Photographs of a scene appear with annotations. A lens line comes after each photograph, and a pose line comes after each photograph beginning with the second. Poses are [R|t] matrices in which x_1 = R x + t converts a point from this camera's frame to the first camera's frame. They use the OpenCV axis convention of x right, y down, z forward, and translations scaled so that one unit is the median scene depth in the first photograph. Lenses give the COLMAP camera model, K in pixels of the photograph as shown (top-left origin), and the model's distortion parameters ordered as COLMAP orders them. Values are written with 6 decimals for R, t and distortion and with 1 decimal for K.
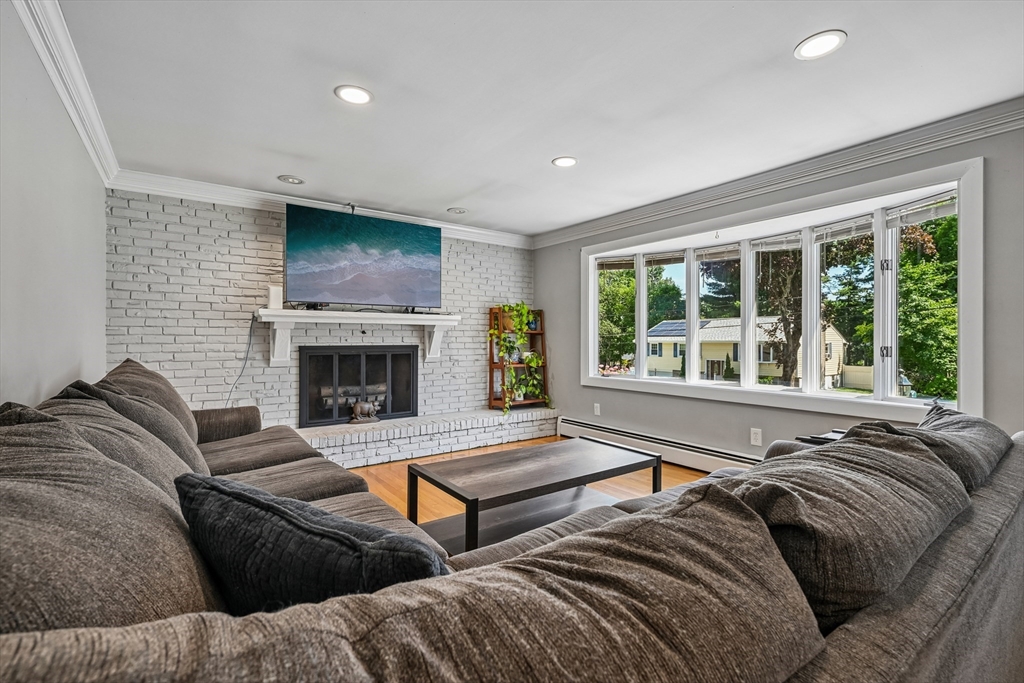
lens RADIAL K [[455.8, 0, 507.3], [0, 455.8, 340.8], [0, 0, 1]] dist [-0.000485, 0.000679]
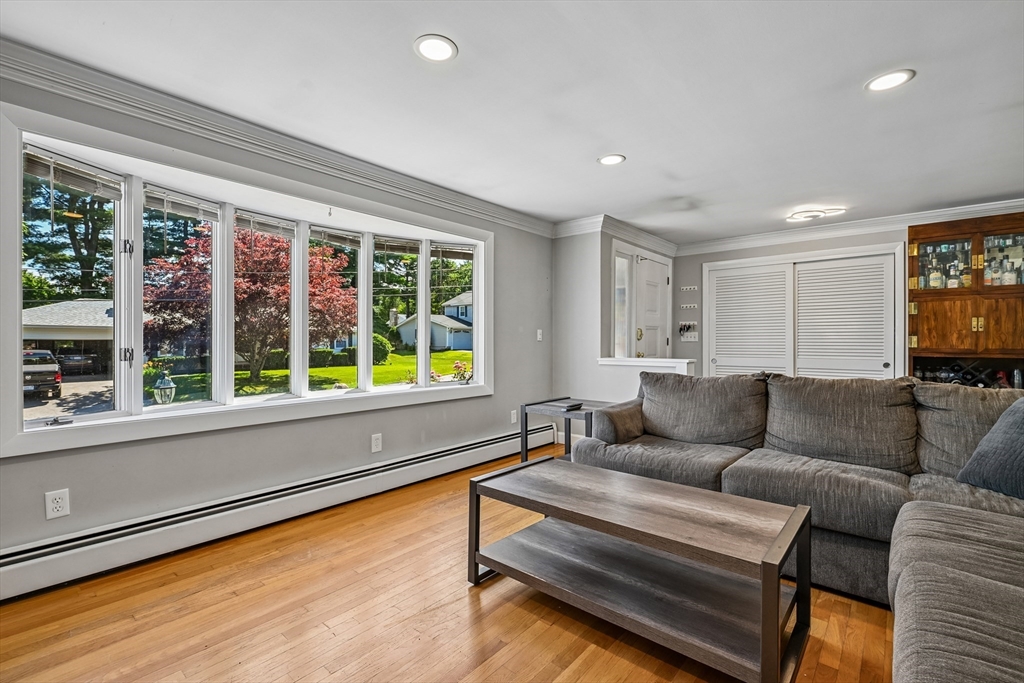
lens RADIAL K [[455.8, 0, 514.7], [0, 455.8, 341.4], [0, 0, 1]] dist [-0.000485, 0.000679]
pose [[-0.247861, 0.000557, 0.968795, -0.337632], [0.002354, 0.999997, 0.000028, -0.000099], [-0.968793, 0.002287, -0.247862, 0.727507]]
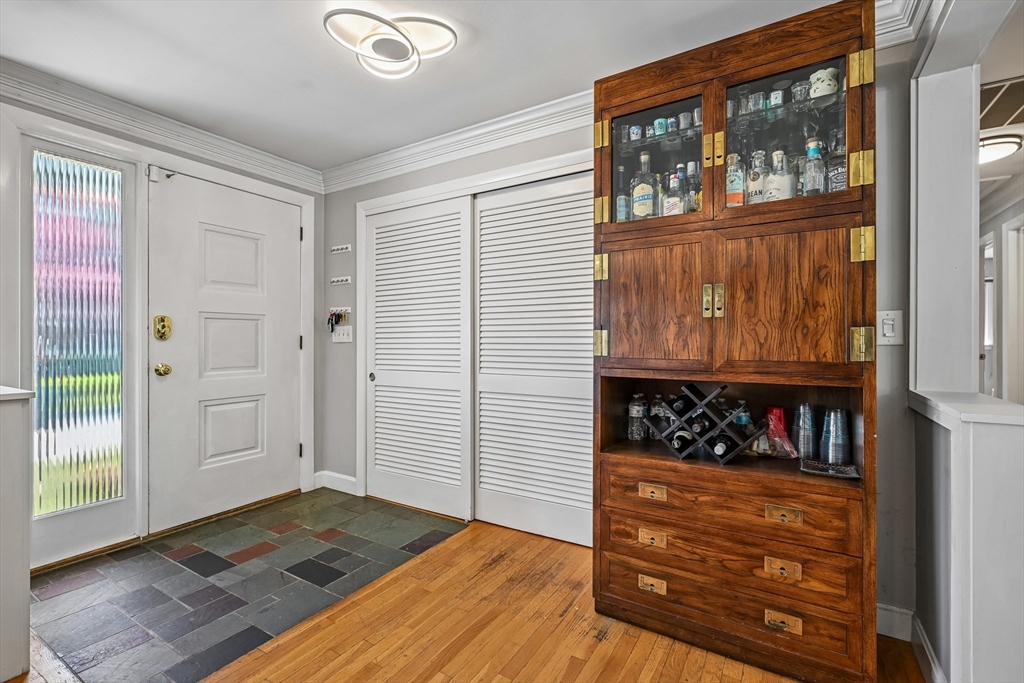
lens RADIAL K [[455.8, 0, 511.6], [0, 455.8, 342.1], [0, 0, 1]] dist [-0.000485, 0.000679]
pose [[-0.388498, 0.000362, 0.921450, -0.226252], [0.000192, 1.000000, -0.000312, 0.000539], [-0.921450, 0.000055, -0.388498, 0.480984]]
